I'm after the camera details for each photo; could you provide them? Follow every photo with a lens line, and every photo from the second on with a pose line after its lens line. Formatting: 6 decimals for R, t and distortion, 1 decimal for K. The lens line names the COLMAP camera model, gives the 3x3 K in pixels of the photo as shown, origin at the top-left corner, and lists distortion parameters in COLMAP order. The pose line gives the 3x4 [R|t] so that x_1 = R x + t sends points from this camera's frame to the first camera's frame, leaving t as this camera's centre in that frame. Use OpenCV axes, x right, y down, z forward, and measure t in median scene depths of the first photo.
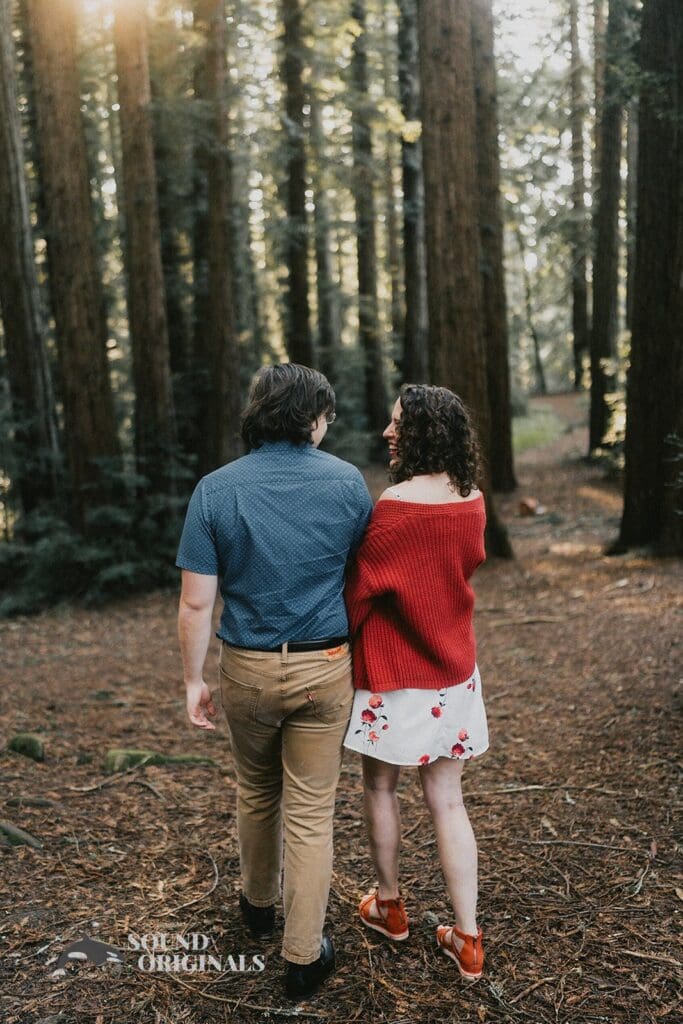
lens RADIAL K [[1002.0, 0, 344.5], [0, 1002.0, 515.1], [0, 0, 1]] dist [0.001806, 0.013100]
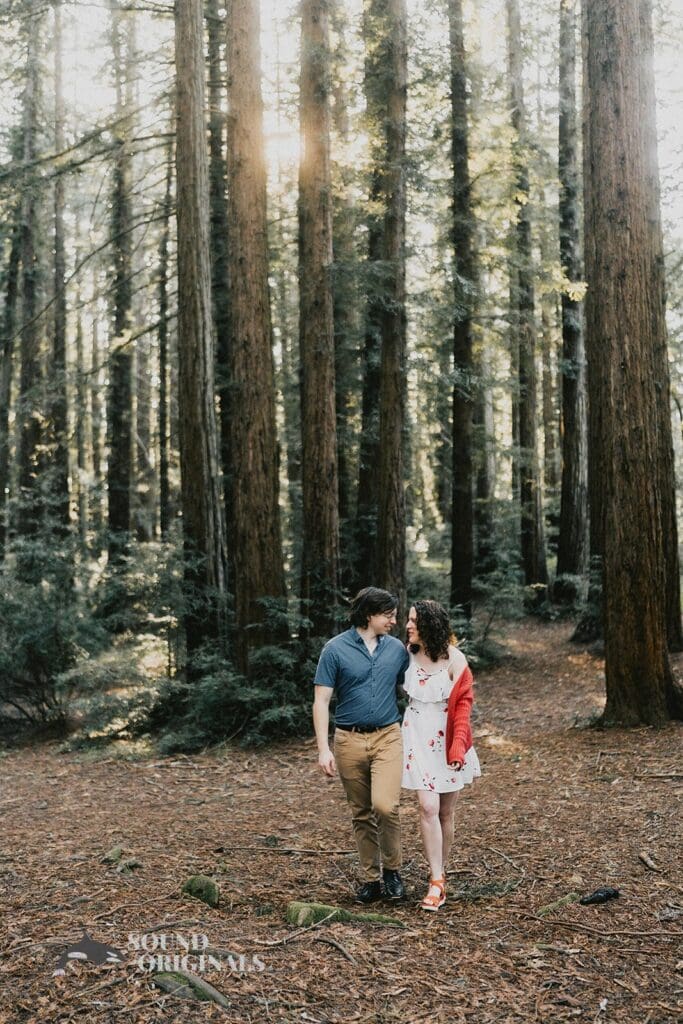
lens RADIAL K [[995.8, 0, 341.5], [0, 995.8, 512.0], [0, 0, 1]] dist [0.004635, 0.002437]
pose [[0.988744, 0.024249, -0.147640, -0.029985], [-0.046805, 0.987382, -0.151283, 0.007231], [0.142109, 0.156491, 0.977403, 0.020494]]
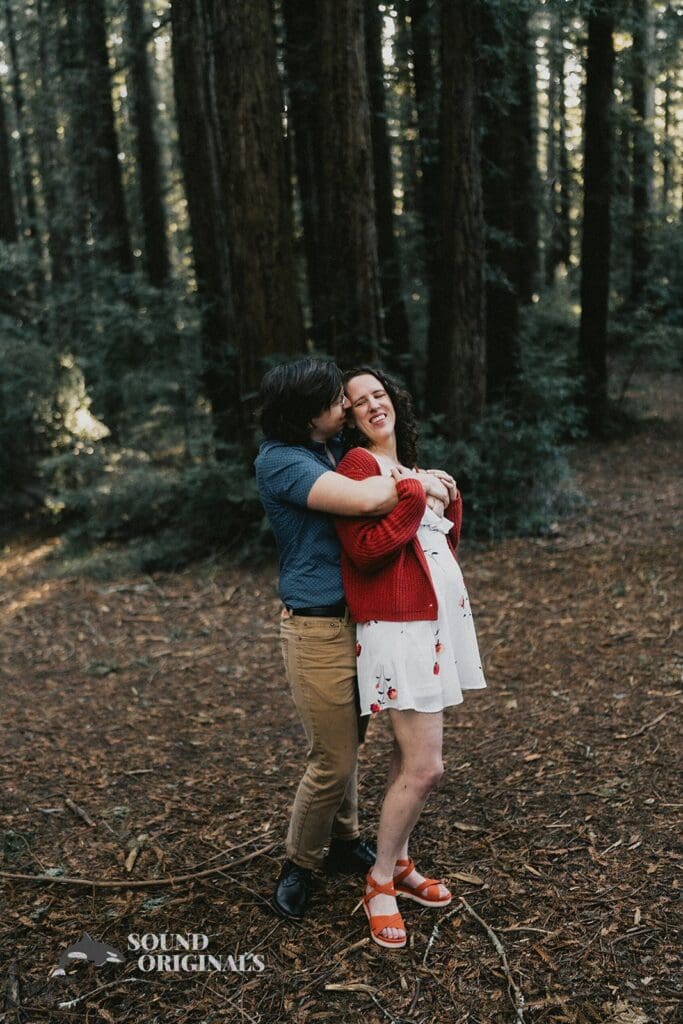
lens RADIAL K [[995.8, 0, 341.5], [0, 995.8, 512.0], [0, 0, 1]] dist [0.004635, 0.002437]
pose [[0.952532, 0.056060, -0.299233, 0.027498], [-0.027115, 0.994616, 0.100024, -0.024449], [0.303229, -0.087162, 0.948923, 0.432209]]
